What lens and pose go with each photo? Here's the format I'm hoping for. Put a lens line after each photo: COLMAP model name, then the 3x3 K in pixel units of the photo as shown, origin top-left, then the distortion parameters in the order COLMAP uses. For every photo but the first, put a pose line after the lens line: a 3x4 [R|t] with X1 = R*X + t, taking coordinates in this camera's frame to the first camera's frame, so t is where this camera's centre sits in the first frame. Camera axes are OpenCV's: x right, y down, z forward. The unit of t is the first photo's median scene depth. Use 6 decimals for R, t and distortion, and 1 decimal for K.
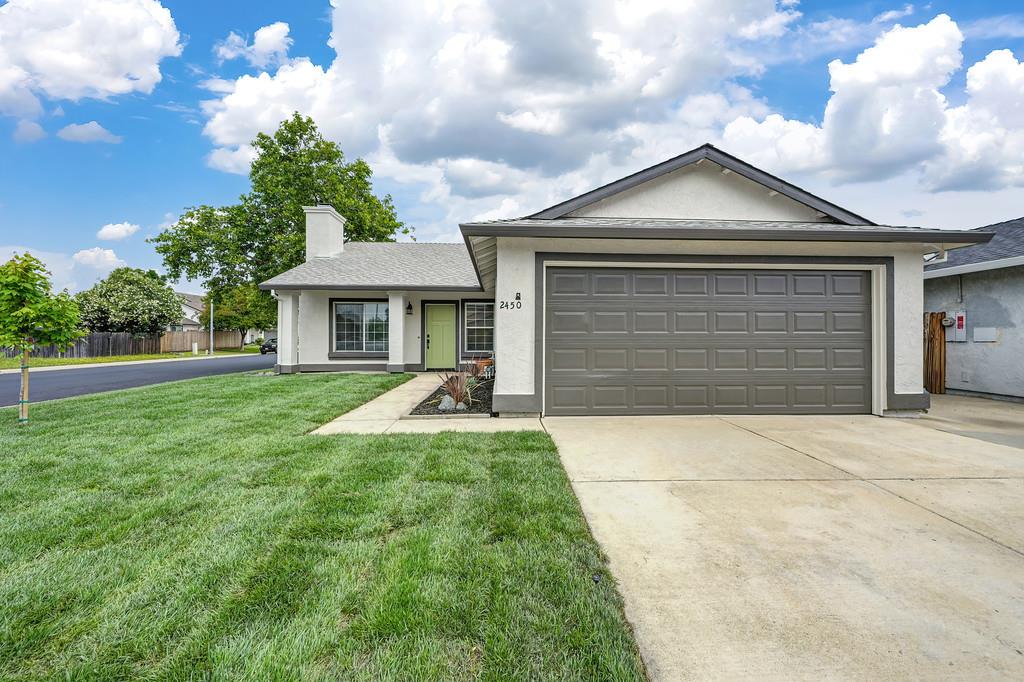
lens RADIAL K [[407.6, 0, 513.7], [0, 407.6, 339.5], [0, 0, 1]] dist [-0.000532, -0.000032]
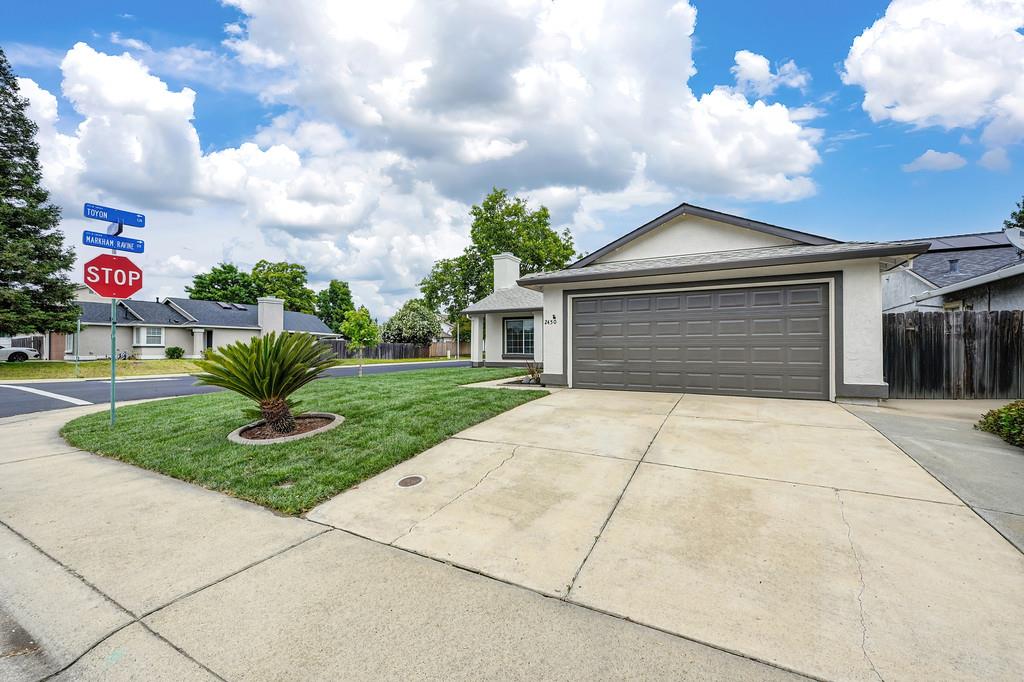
lens RADIAL K [[405.6, 0, 509.2], [0, 405.6, 341.4], [0, 0, 1]] dist [-0.001124, -0.000485]
pose [[0.858281, -0.011314, -0.513055, 0.239206], [0.001749, 0.999816, -0.019123, 0.009980], [0.513177, 0.015516, 0.858143, -0.185963]]
